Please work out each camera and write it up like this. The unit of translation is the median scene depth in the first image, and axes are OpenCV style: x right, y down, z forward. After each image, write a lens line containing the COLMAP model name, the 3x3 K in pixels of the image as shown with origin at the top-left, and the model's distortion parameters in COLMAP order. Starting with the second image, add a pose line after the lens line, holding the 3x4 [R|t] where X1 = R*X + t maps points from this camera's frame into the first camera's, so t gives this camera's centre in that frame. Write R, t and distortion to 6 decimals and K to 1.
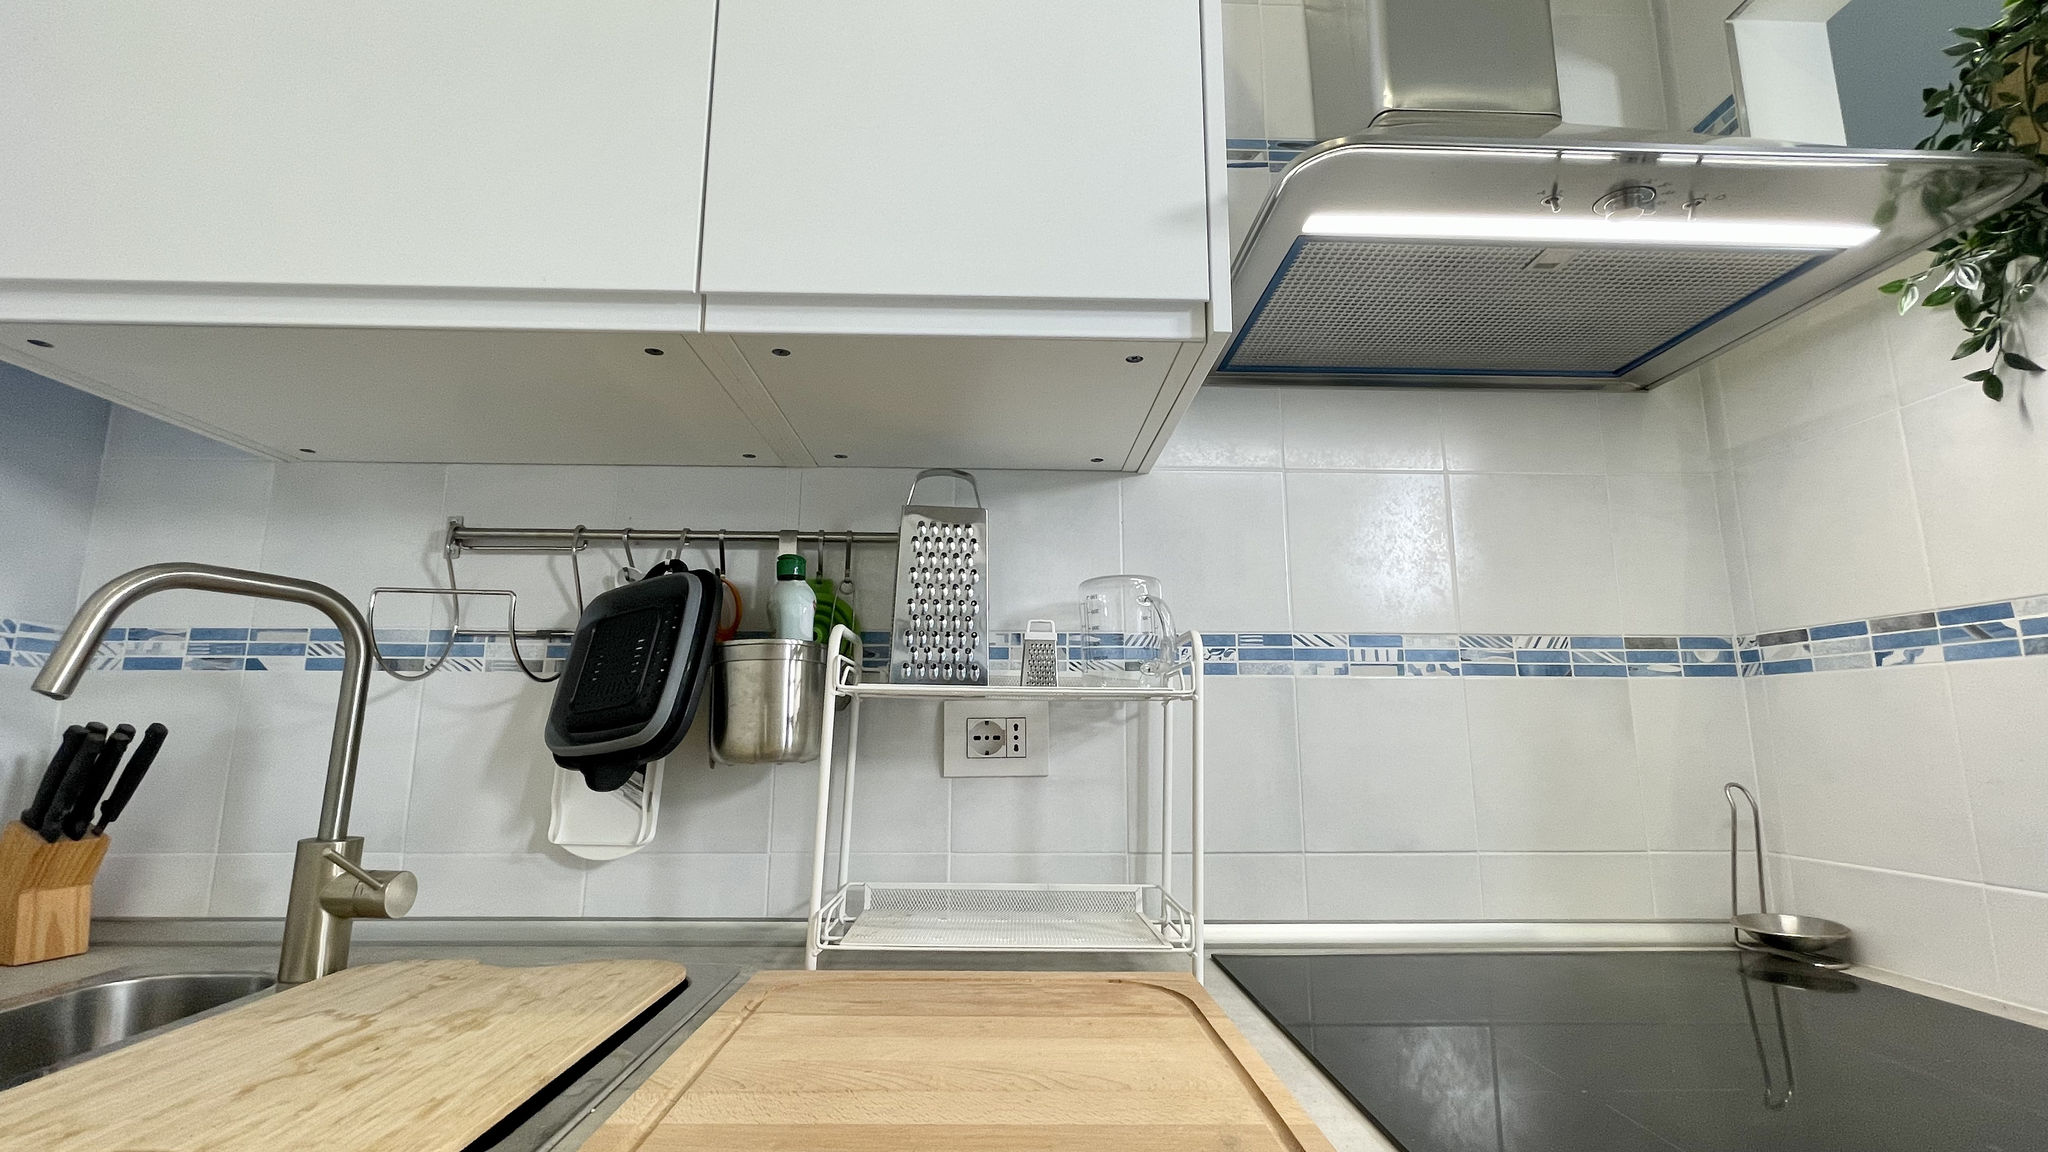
lens RADIAL K [[895.8, 0, 1031.6], [0, 895.8, 581.1], [0, 0, 1]] dist [-0.001463, 0.000297]
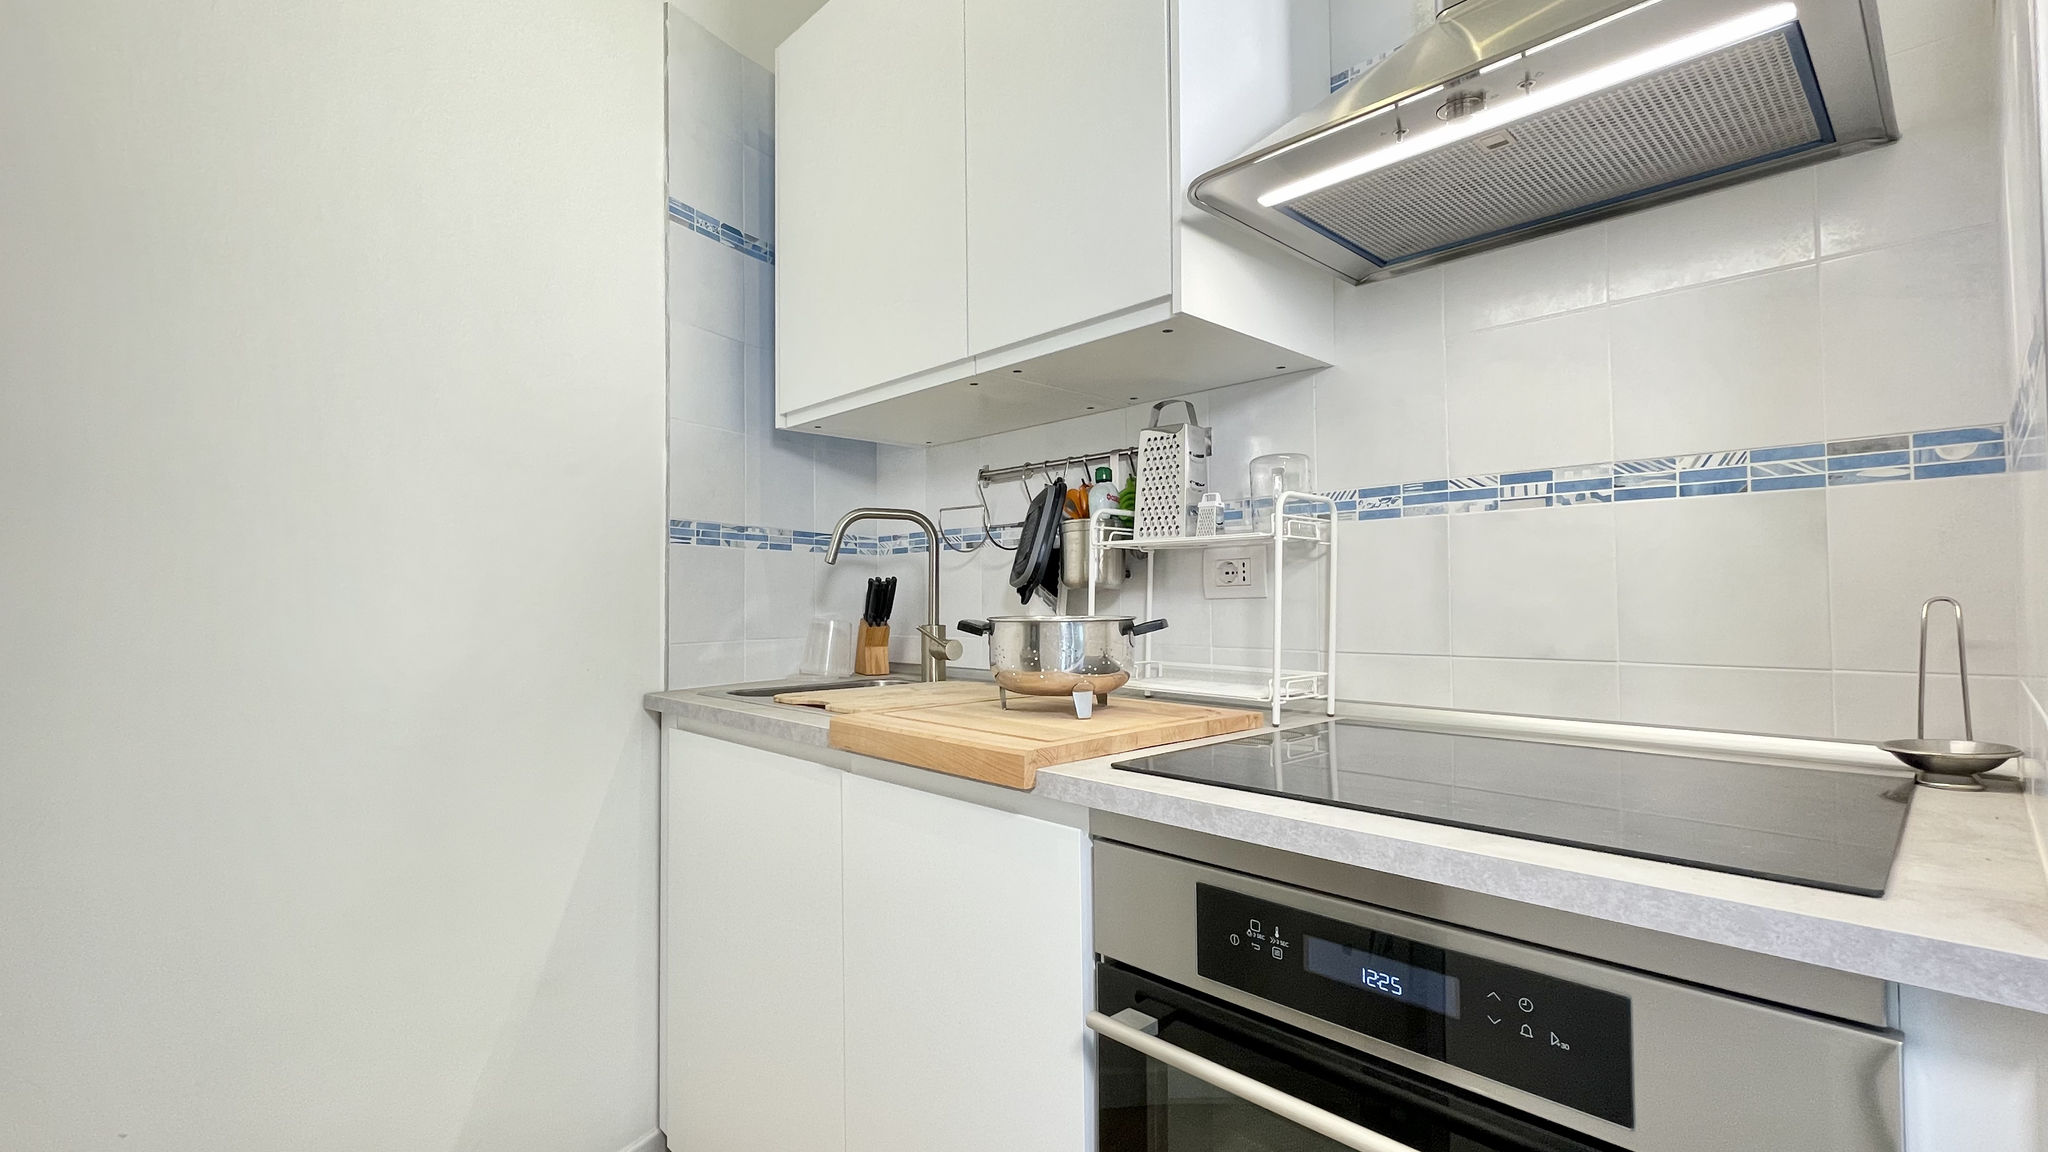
lens RADIAL K [[895.8, 0, 1023.2], [0, 895.8, 573.8], [0, 0, 1]] dist [-0.001463, 0.000297]
pose [[0.671622, -0.030041, -0.740284, 0.808077], [0.132756, 0.987886, 0.080353, 0.012469], [0.728903, -0.152244, 0.667475, -0.233409]]
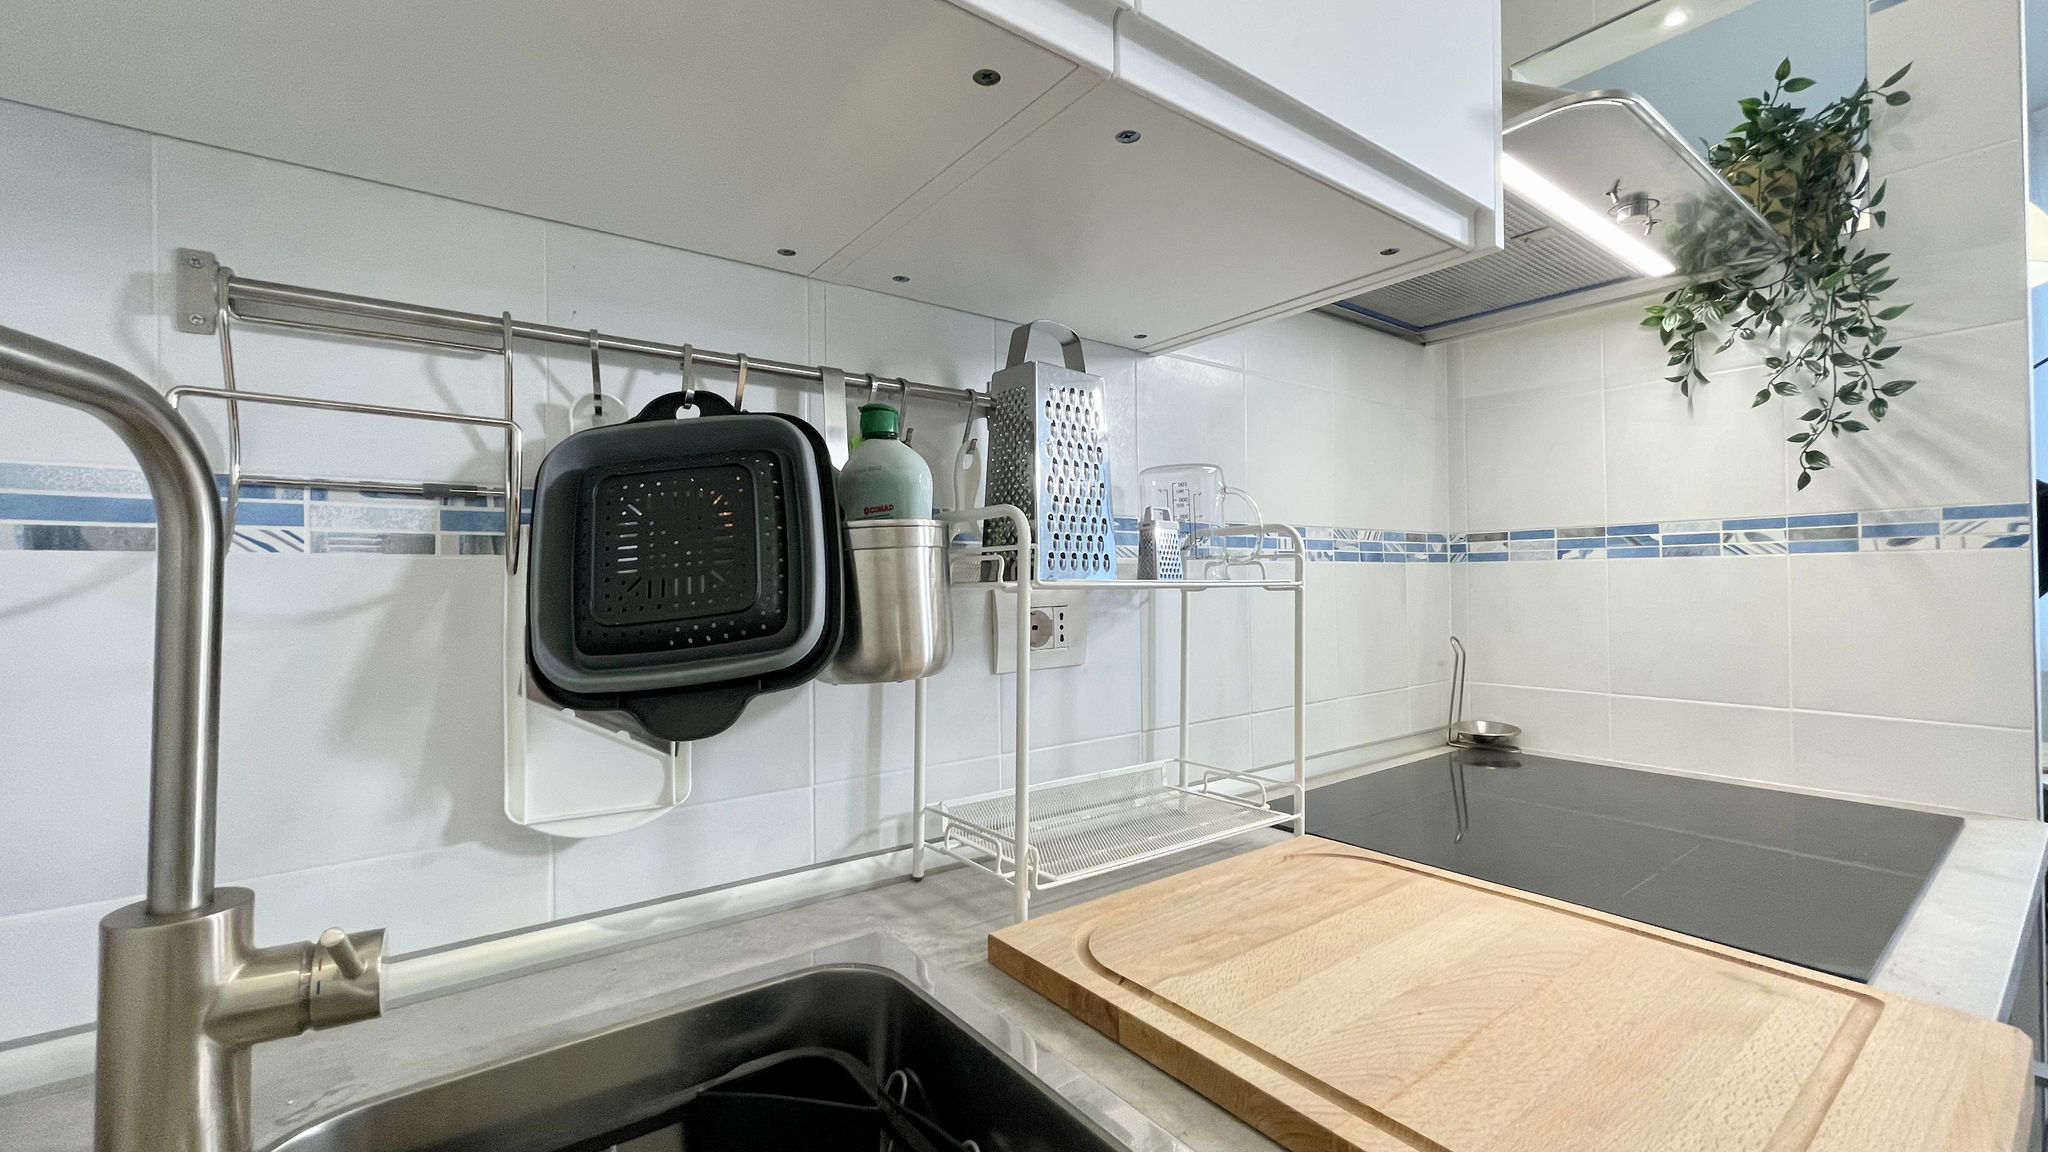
lens RADIAL K [[824.0, 0, 1014.7], [0, 824.0, 577.6], [0, 0, 1]] dist [-0.001952, -0.000858]
pose [[0.821266, -0.009476, 0.570467, -0.539927], [-0.082210, 0.987463, 0.134755, 0.011014], [-0.564591, -0.157568, 0.810191, 0.331040]]
